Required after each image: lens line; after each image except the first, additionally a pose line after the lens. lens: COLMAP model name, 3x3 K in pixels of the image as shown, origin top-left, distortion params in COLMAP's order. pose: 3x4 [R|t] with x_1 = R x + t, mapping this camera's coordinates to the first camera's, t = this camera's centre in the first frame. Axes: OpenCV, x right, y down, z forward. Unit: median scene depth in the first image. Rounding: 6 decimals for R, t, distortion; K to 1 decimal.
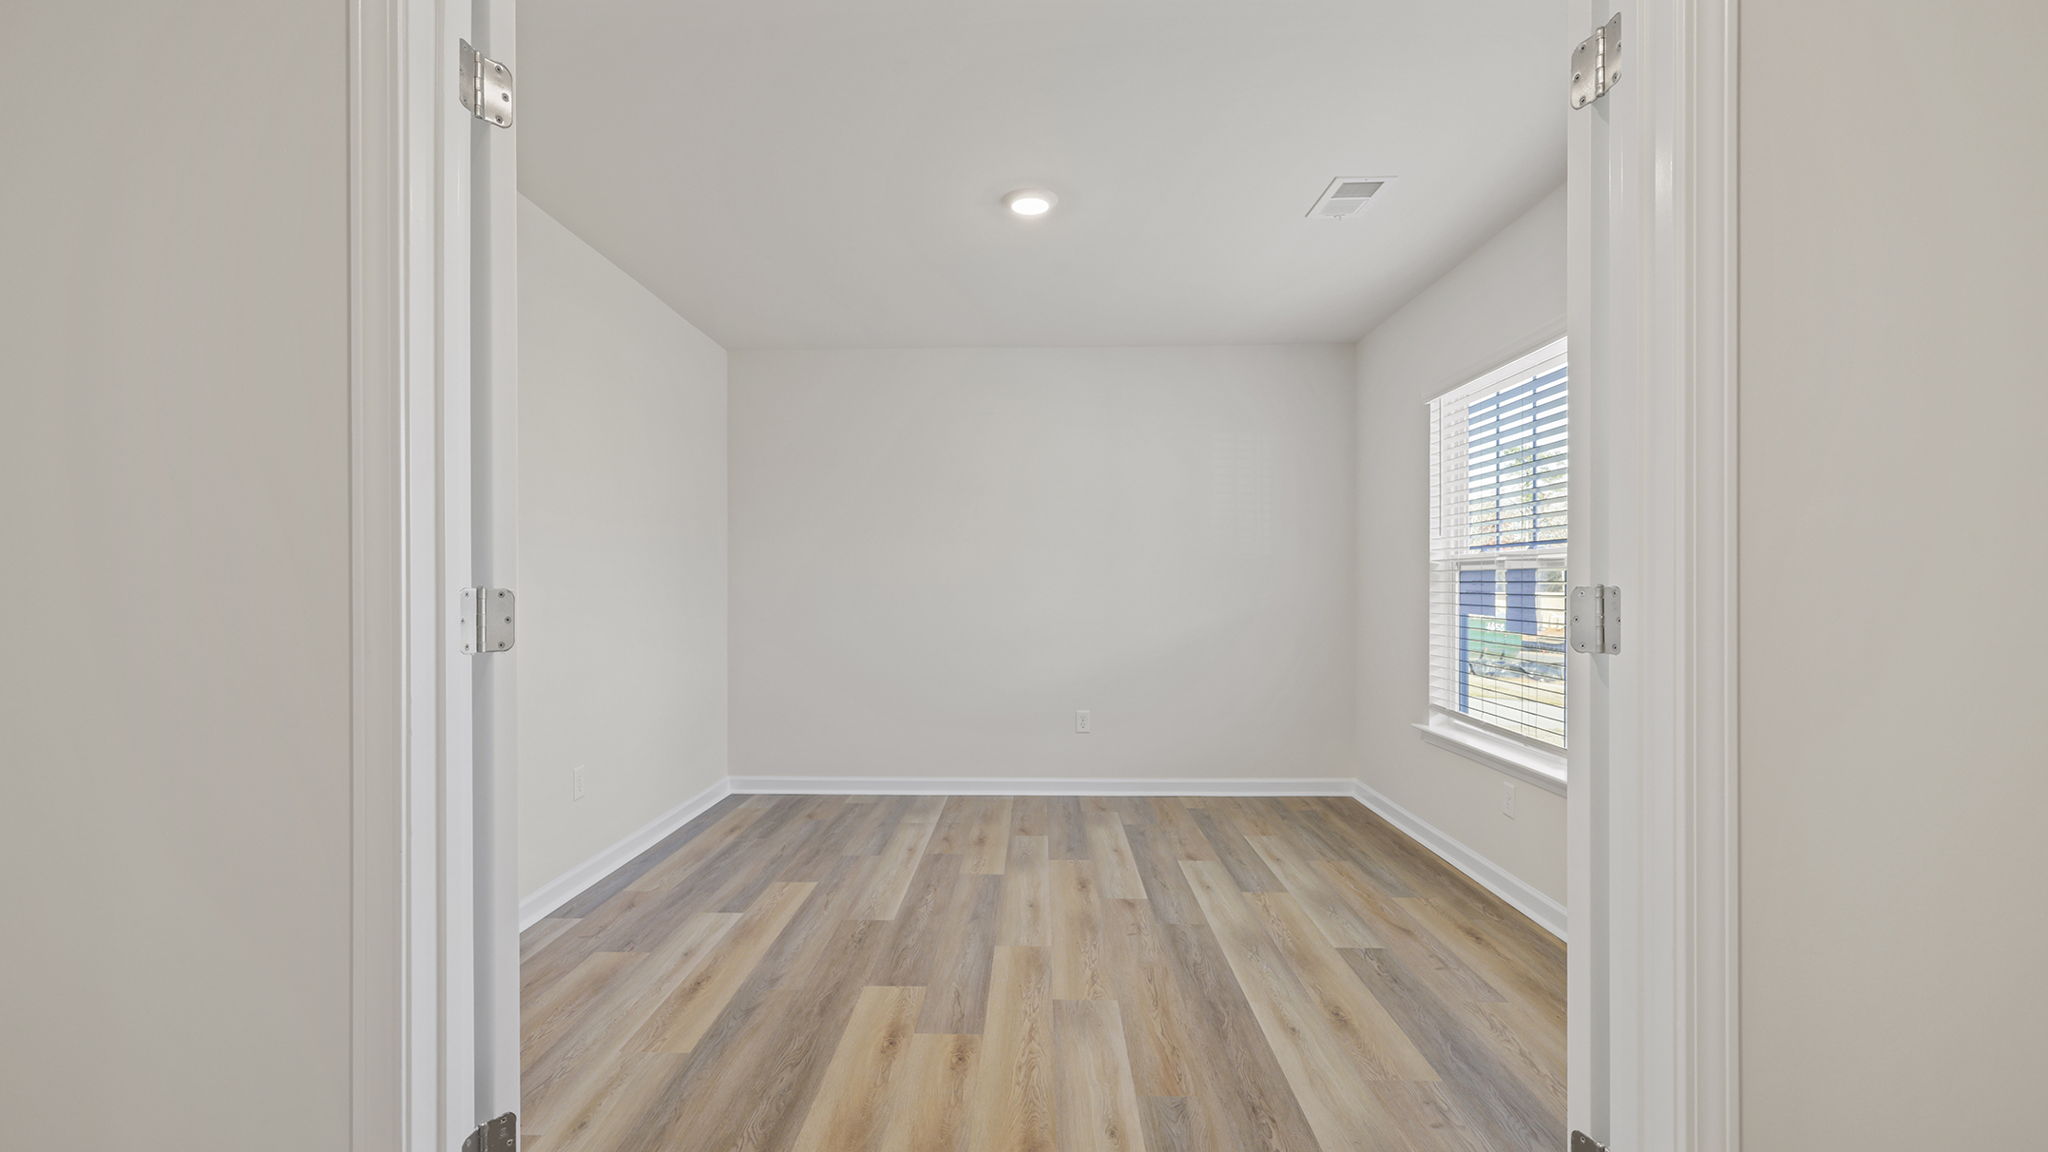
lens RADIAL K [[839.5, 0, 1019.0], [0, 839.5, 582.5], [0, 0, 1]] dist [0.001838, 0.000130]
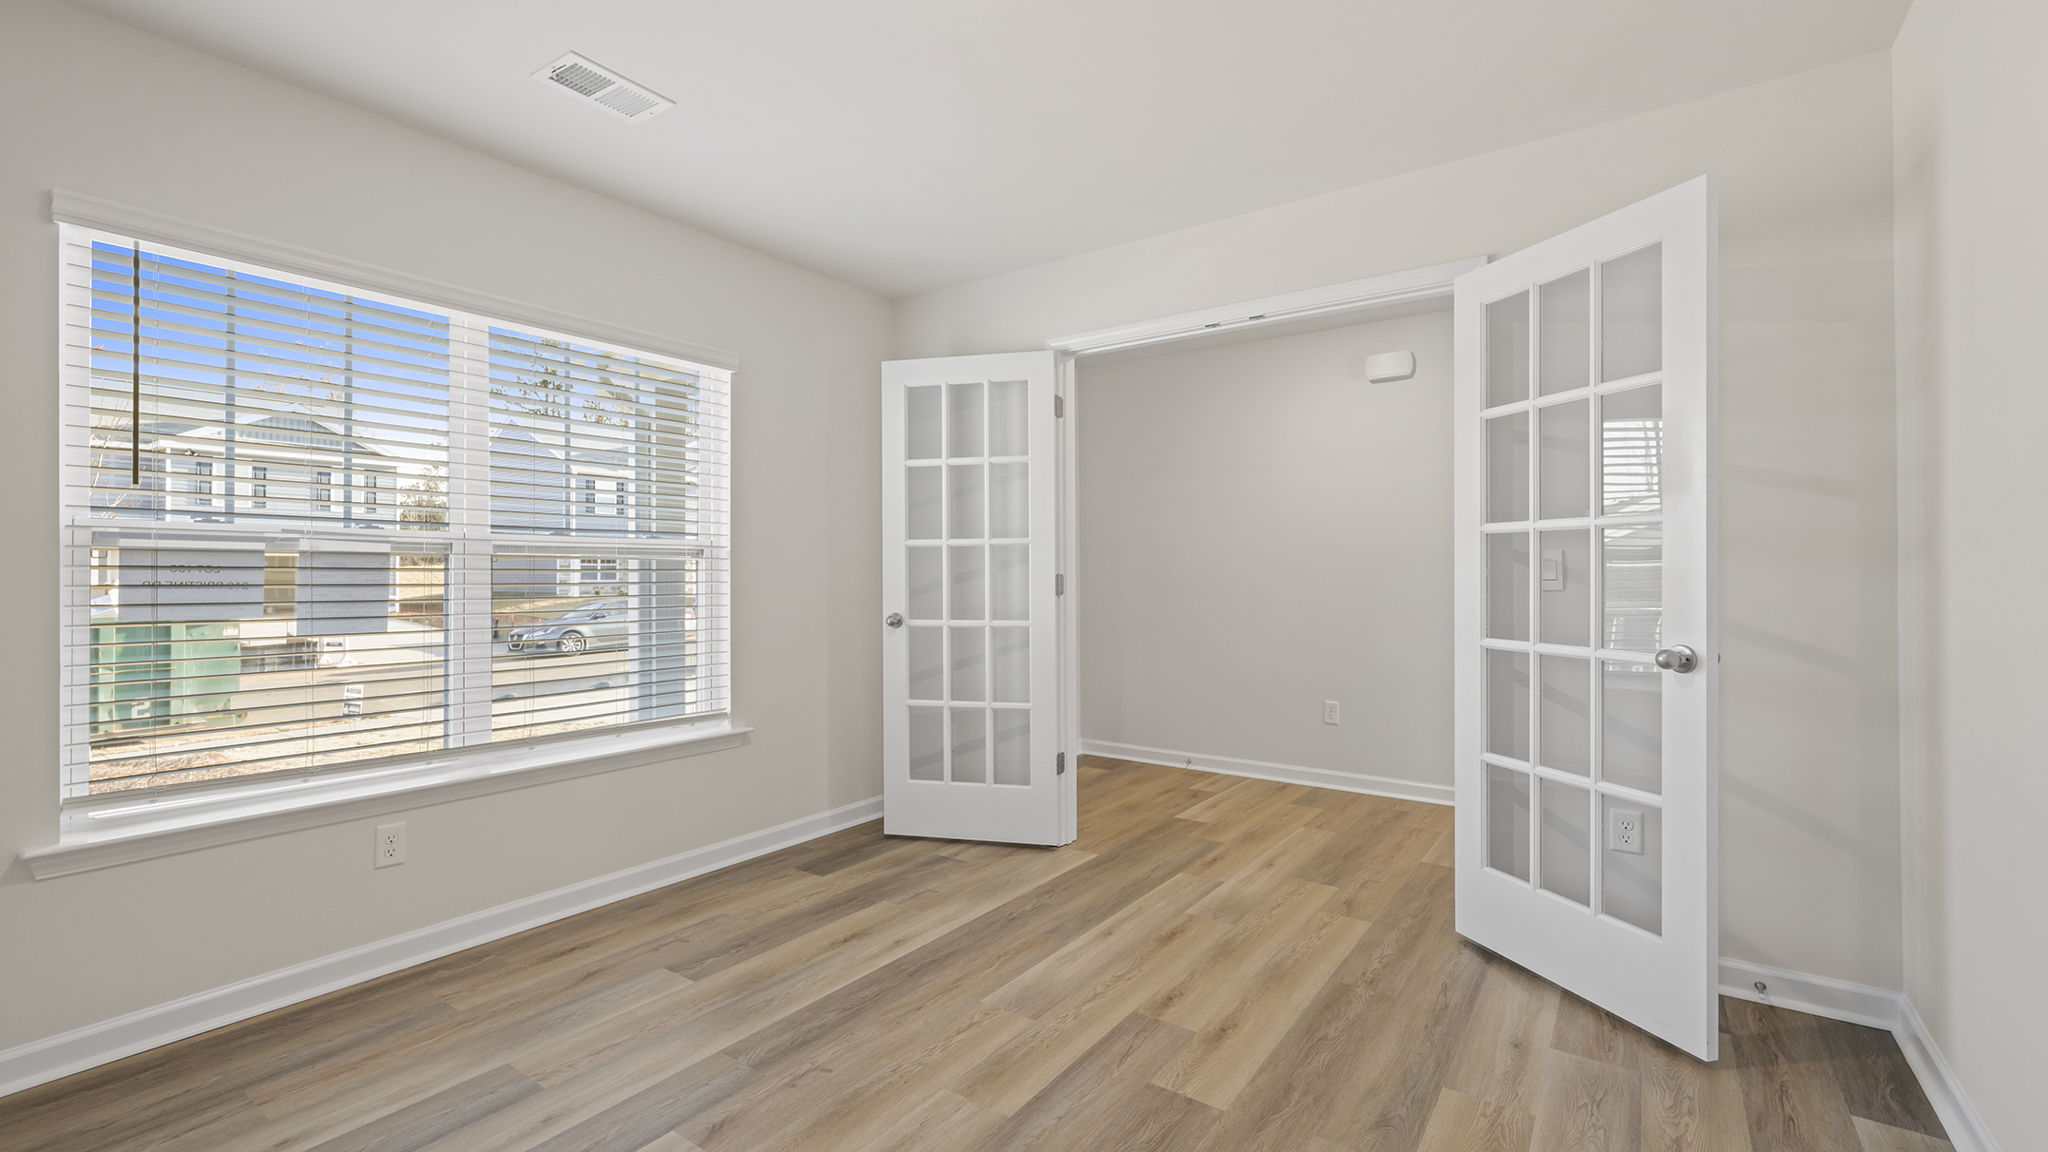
lens RADIAL K [[839.5, 0, 1013.2], [0, 839.5, 575.5], [0, 0, 1]] dist [0.001838, 0.000130]
pose [[-0.812198, 0.000250, 0.583381, -0.452675], [-0.001227, 0.999997, -0.002137, 0.008361], [-0.583380, -0.002451, -0.812196, 1.669027]]
